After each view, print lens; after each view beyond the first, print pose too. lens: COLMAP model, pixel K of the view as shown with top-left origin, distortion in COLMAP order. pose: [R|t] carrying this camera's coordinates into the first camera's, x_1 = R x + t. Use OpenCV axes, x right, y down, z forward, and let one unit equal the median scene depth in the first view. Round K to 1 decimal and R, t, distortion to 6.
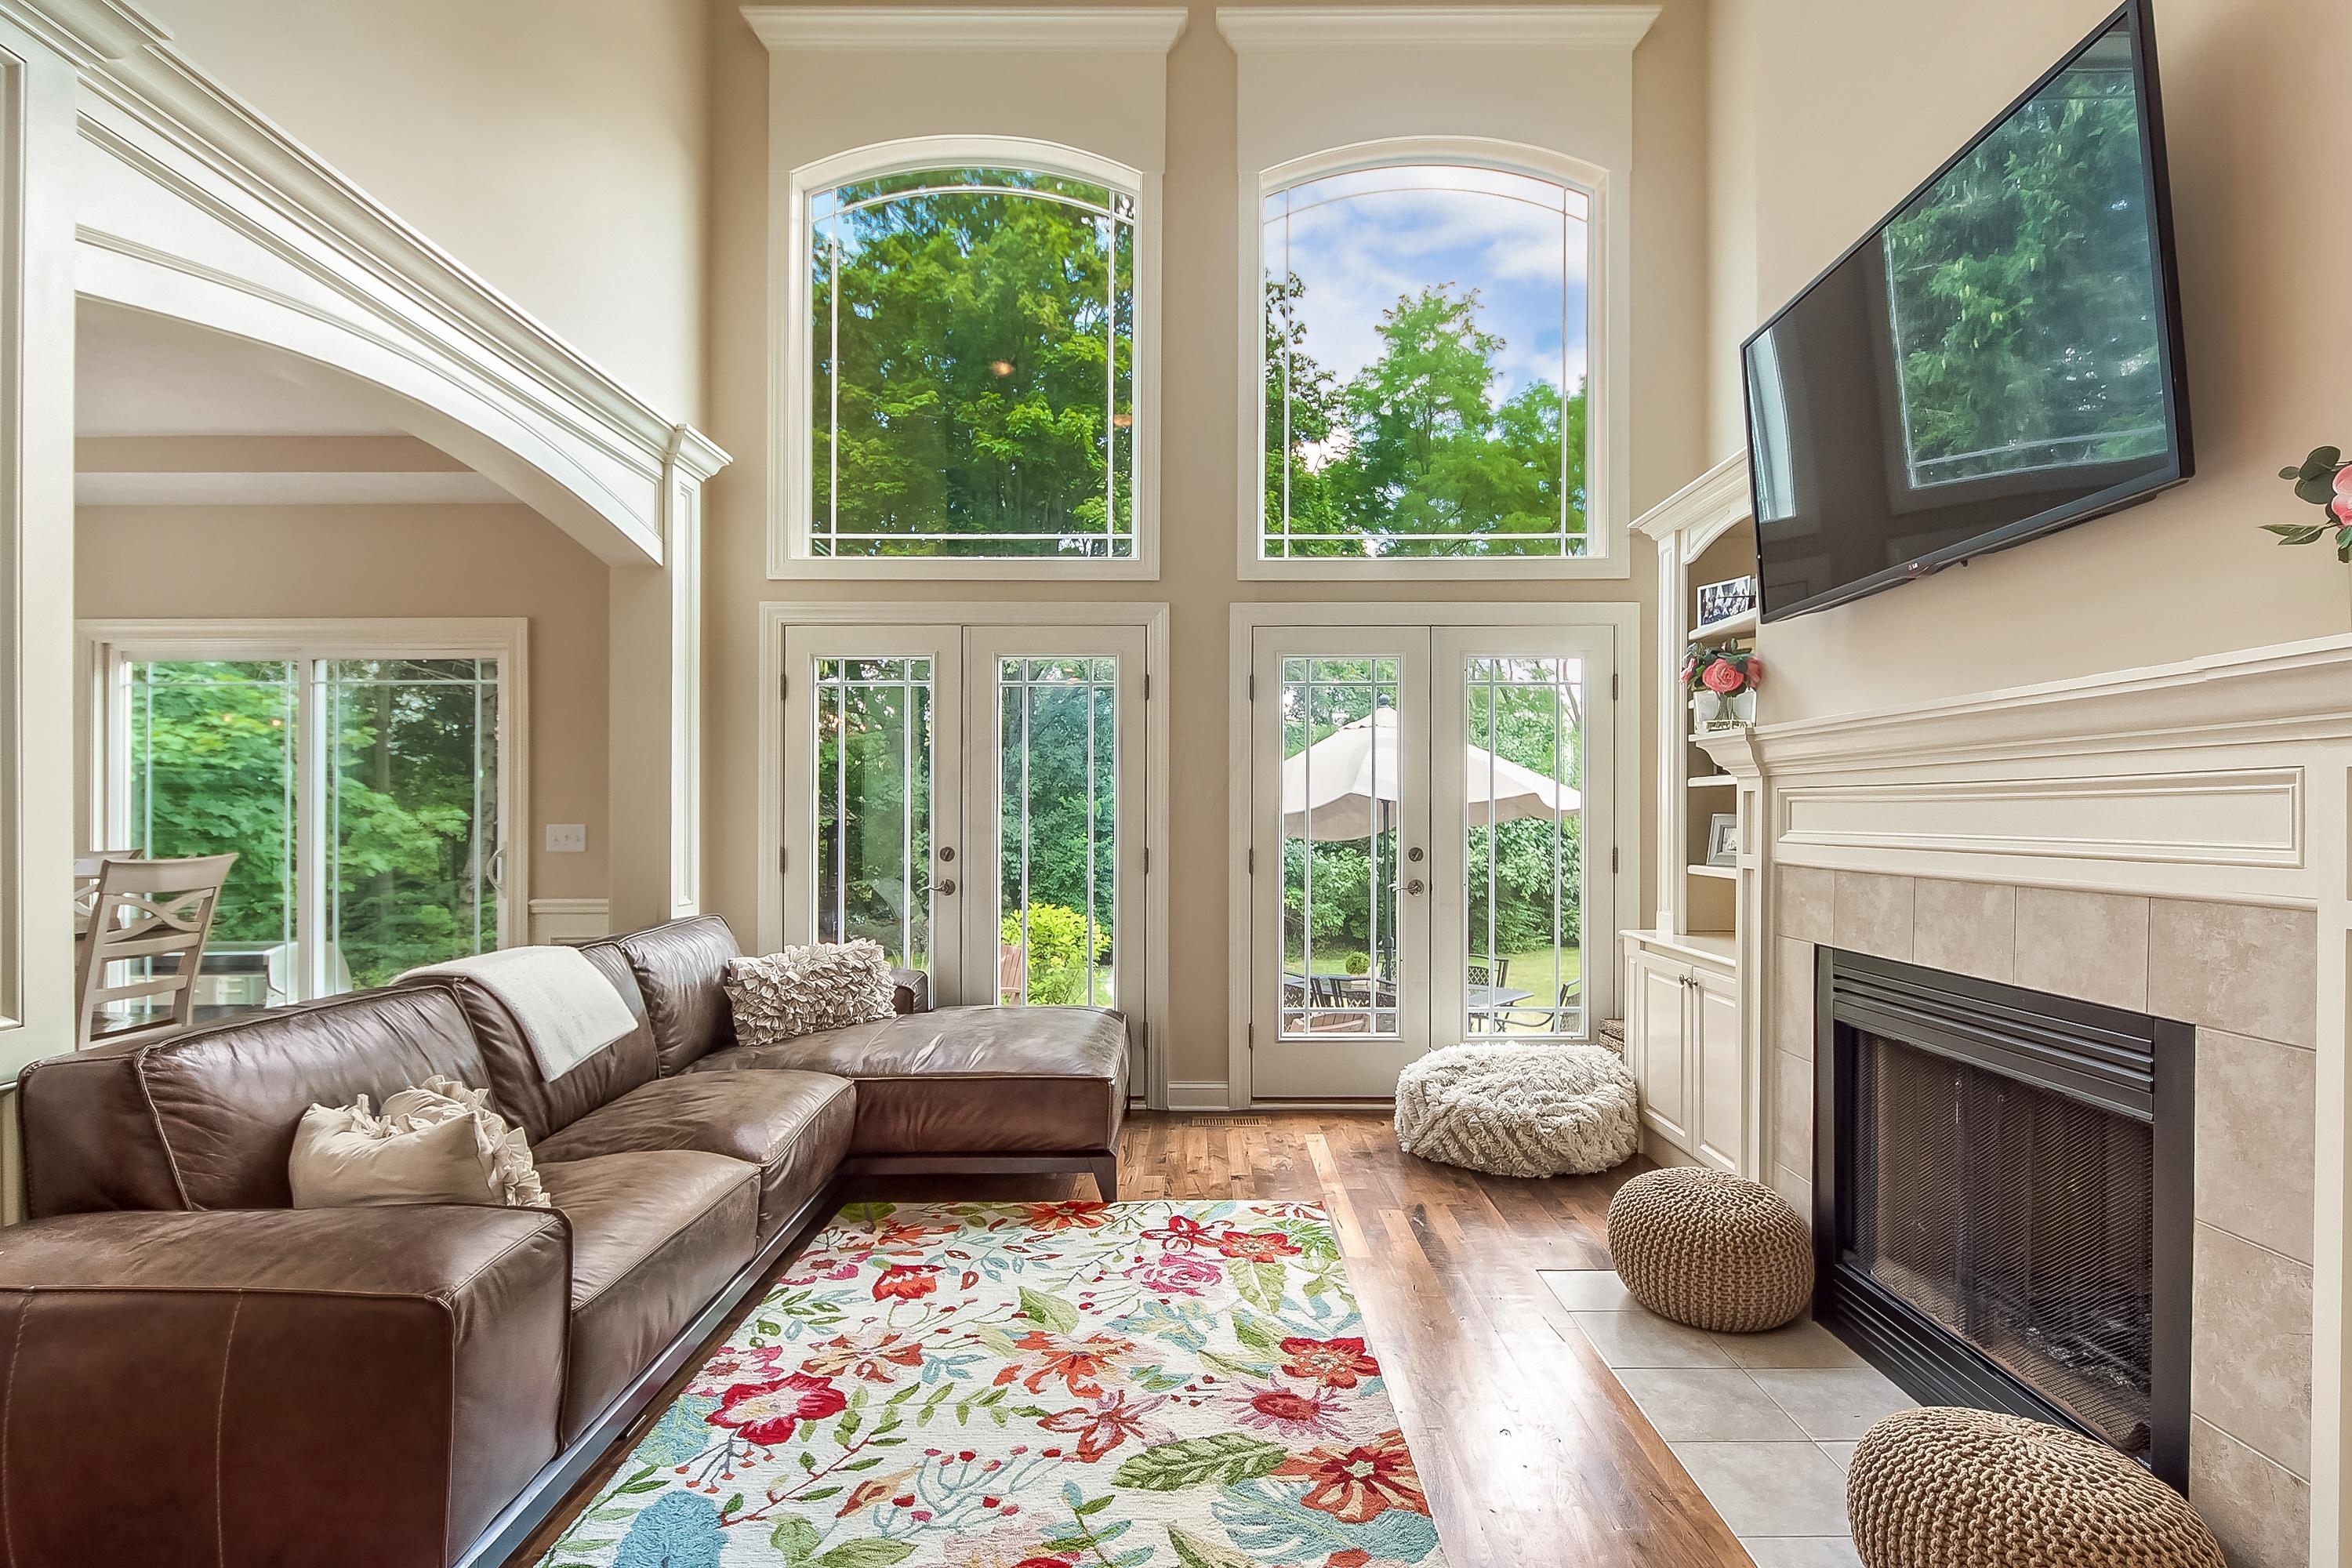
lens RADIAL K [[1129.4, 0, 1212.1], [0, 1129.4, 821.0], [0, 0, 1]] dist [0.010233, -0.007949]
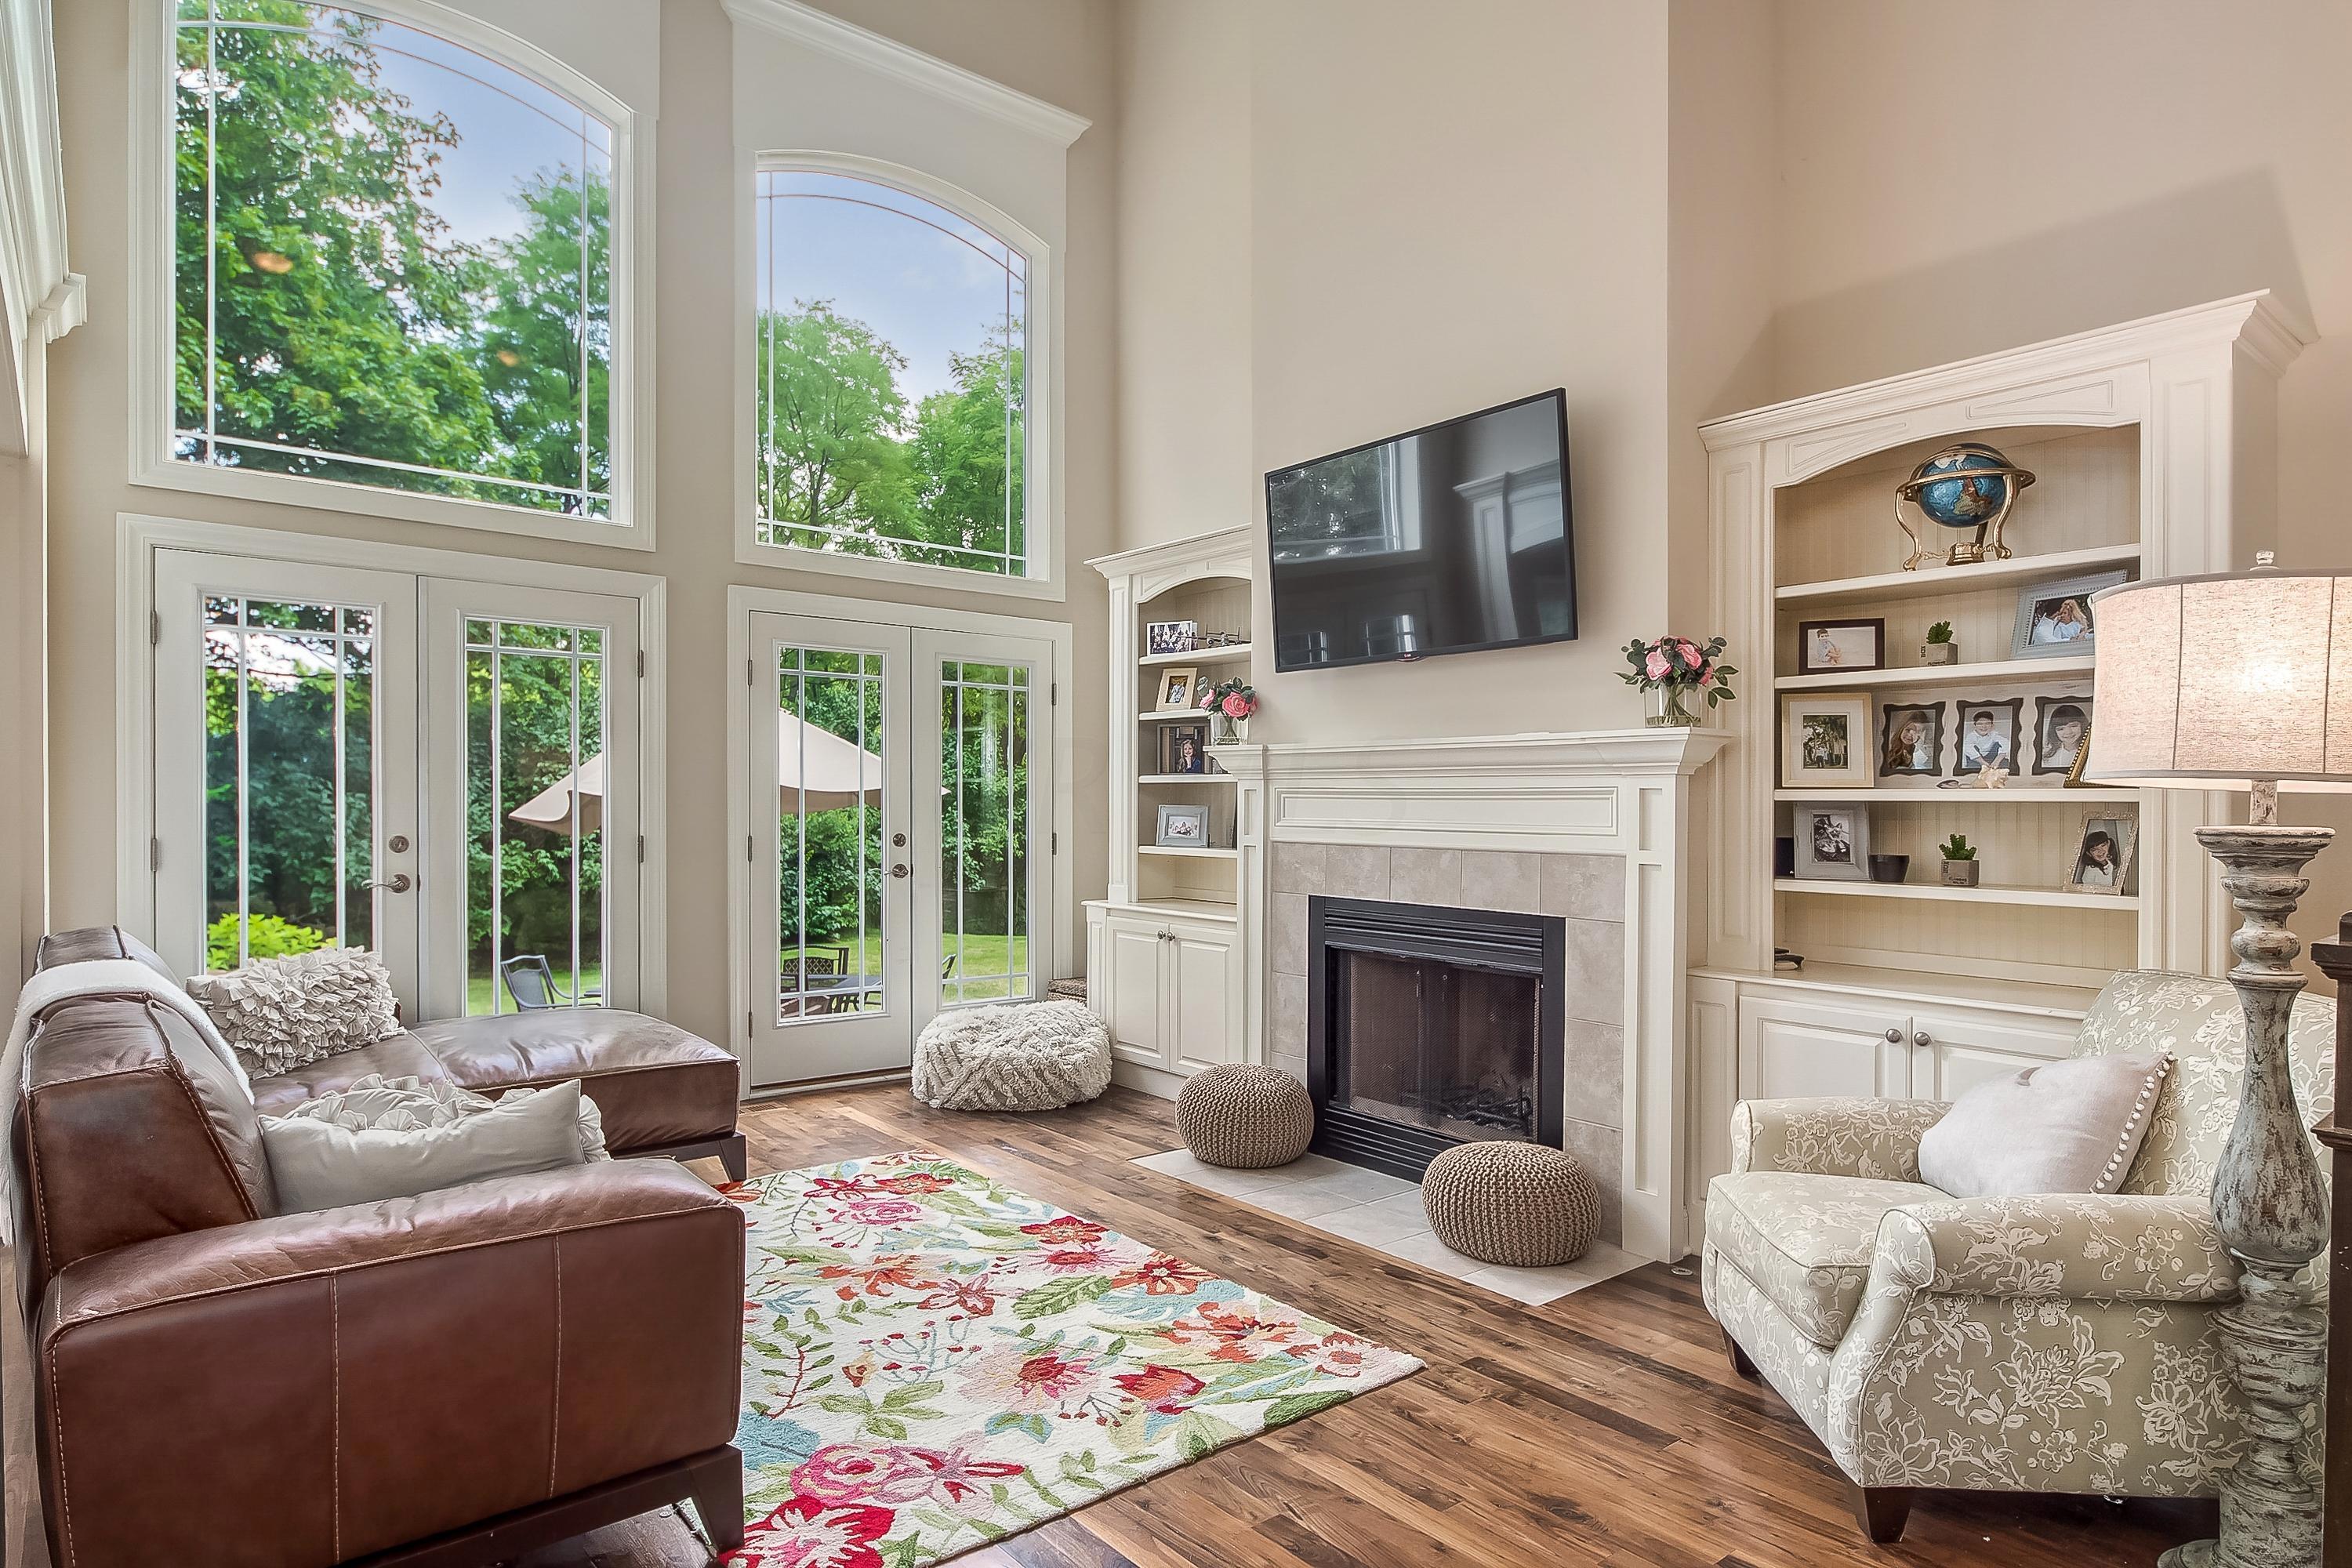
lens RADIAL K [[1290.4, 0, 1172.8], [0, 1290.4, 815.5], [0, 0, 1]] dist [0.001501, 0.000019]
pose [[0.781448, 0.003142, 0.623962, -0.604030], [-0.006664, 0.999972, 0.003310, 0.000685], [-0.623935, -0.006744, 0.781447, -0.180092]]
